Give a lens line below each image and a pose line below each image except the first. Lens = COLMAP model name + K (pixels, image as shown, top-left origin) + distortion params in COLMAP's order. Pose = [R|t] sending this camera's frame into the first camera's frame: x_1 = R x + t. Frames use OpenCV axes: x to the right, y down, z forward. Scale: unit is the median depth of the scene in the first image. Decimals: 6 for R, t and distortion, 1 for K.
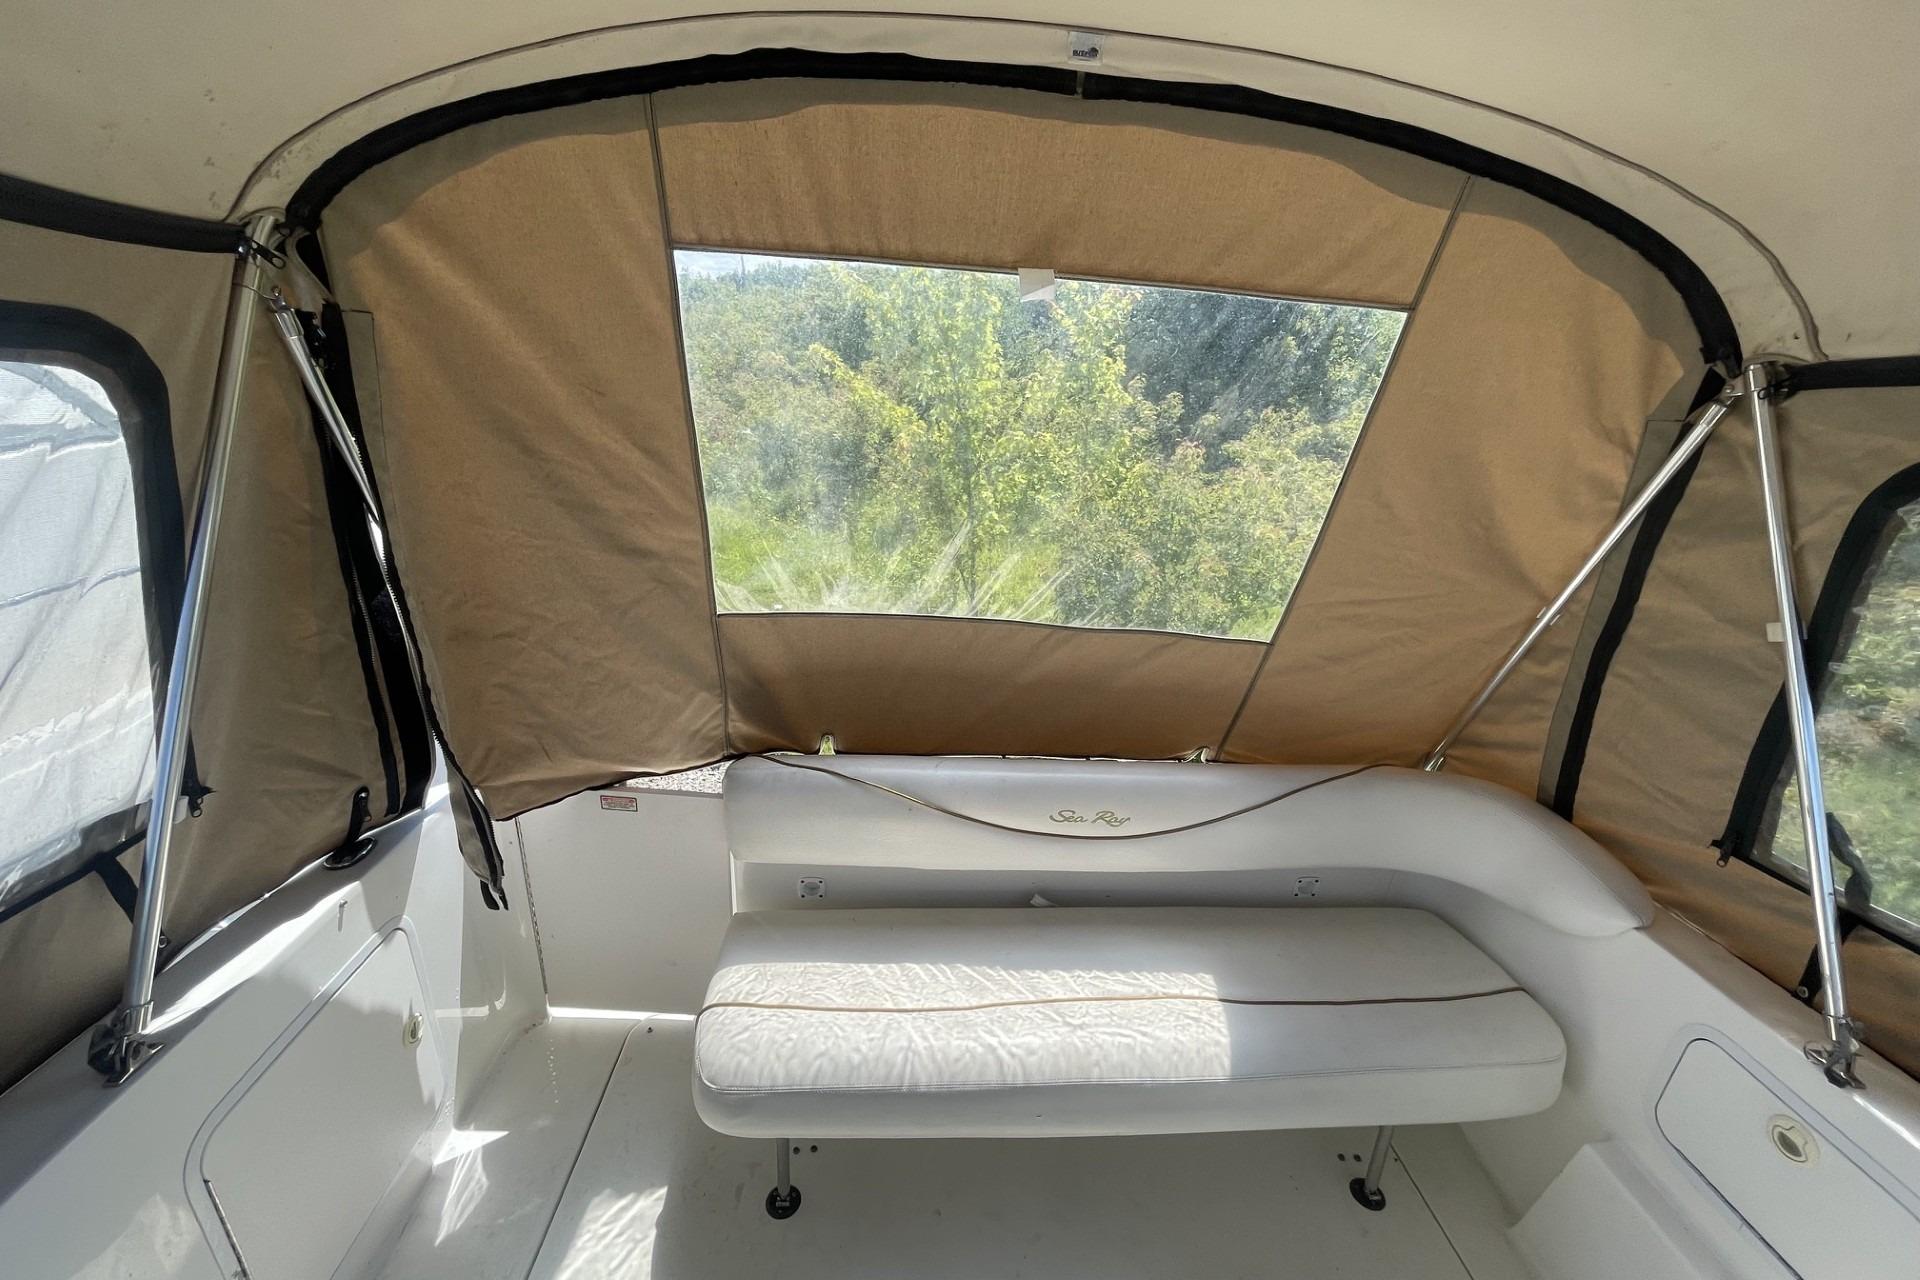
lens RADIAL K [[793.2, 0, 956.2], [0, 793.2, 652.1], [0, 0, 1]] dist [-0.020634, 0.007705]
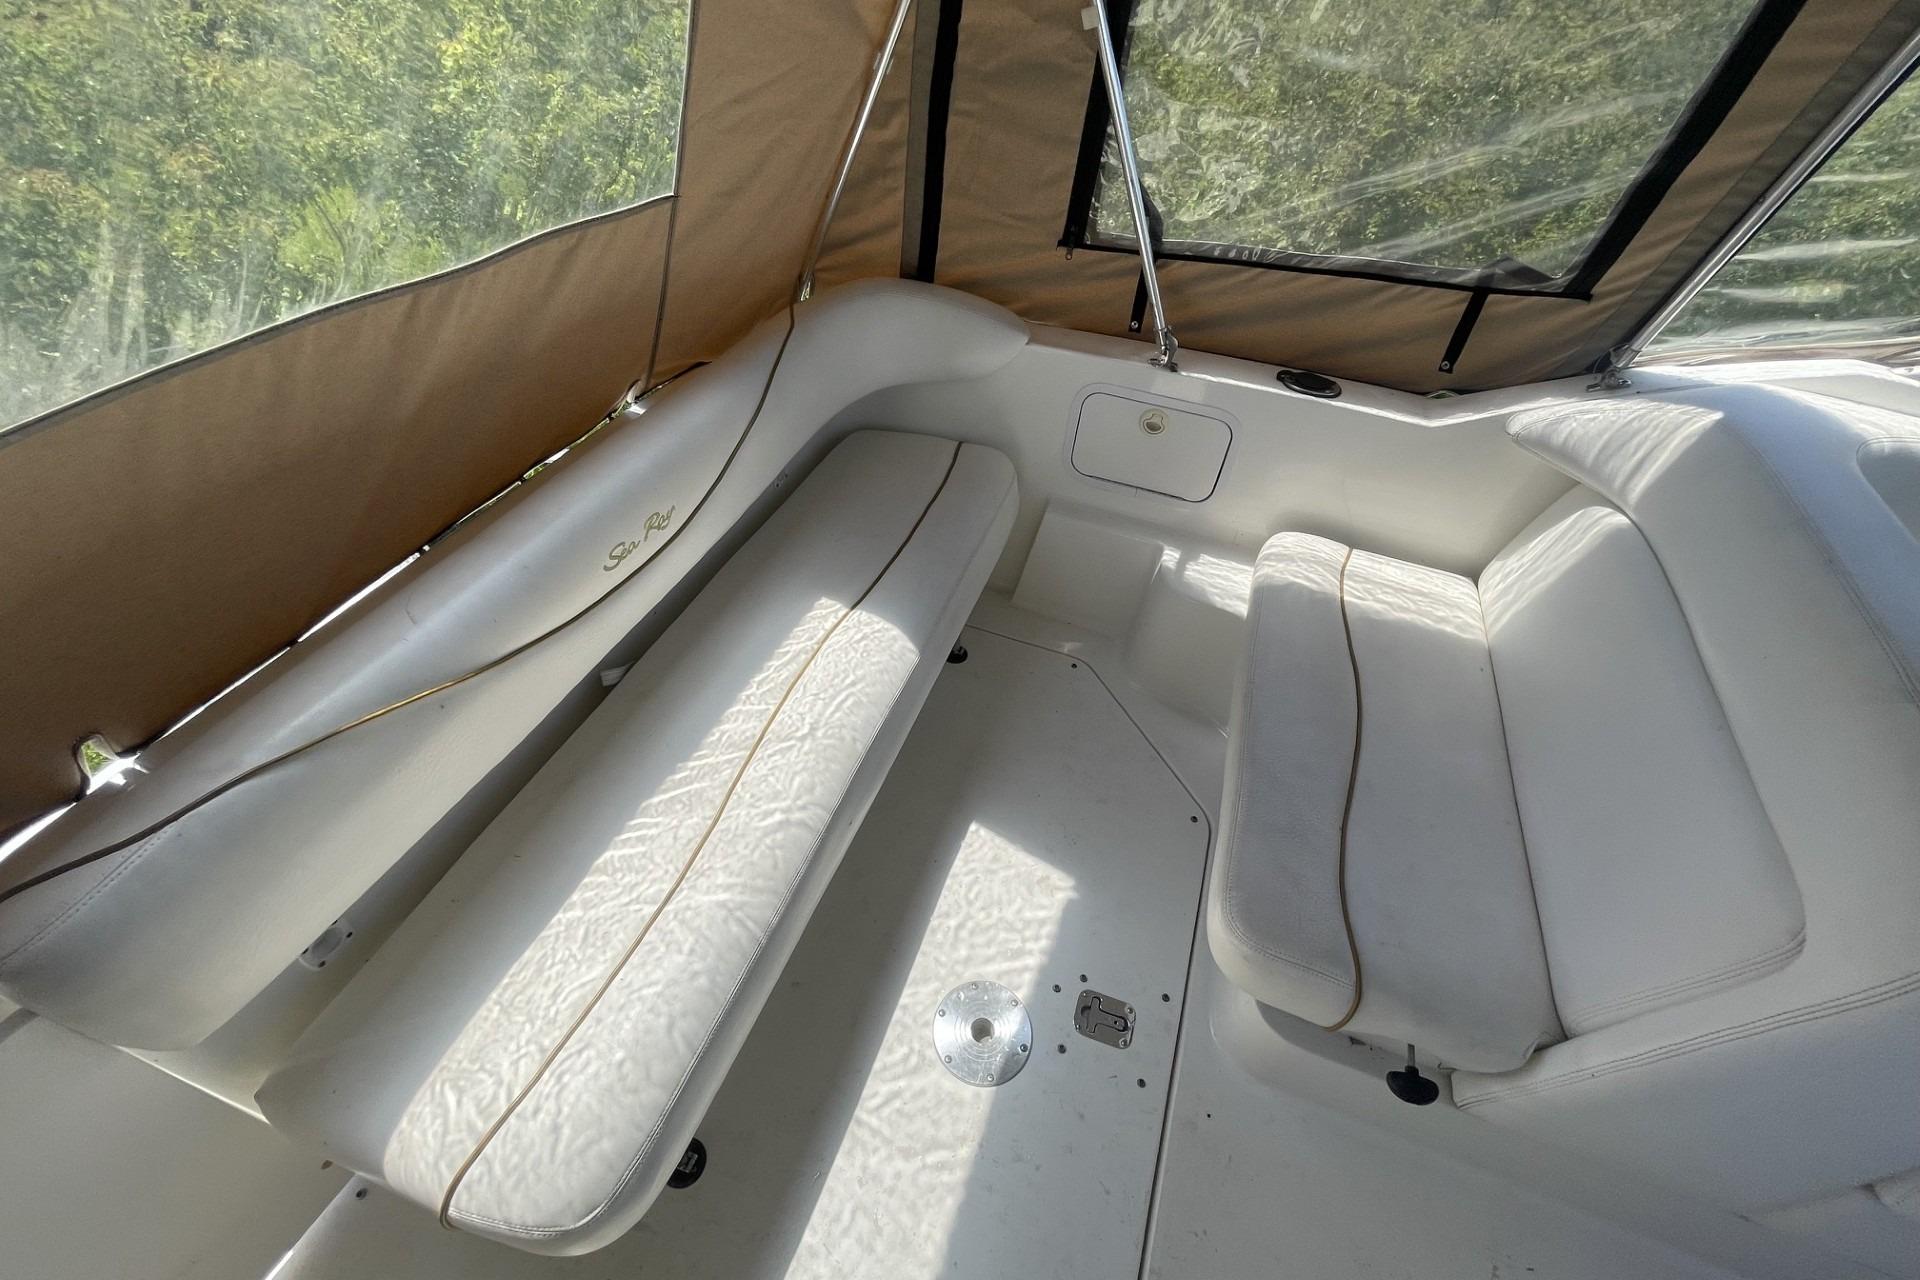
lens RADIAL K [[793.2, 0, 956.2], [0, 793.2, 652.1], [0, 0, 1]] dist [-0.020634, 0.007705]
pose [[0.390830, -0.671528, 0.629525, -0.271923], [0.292401, 0.739074, 0.606853, -0.071630], [-0.872785, -0.053103, 0.485208, 0.440614]]
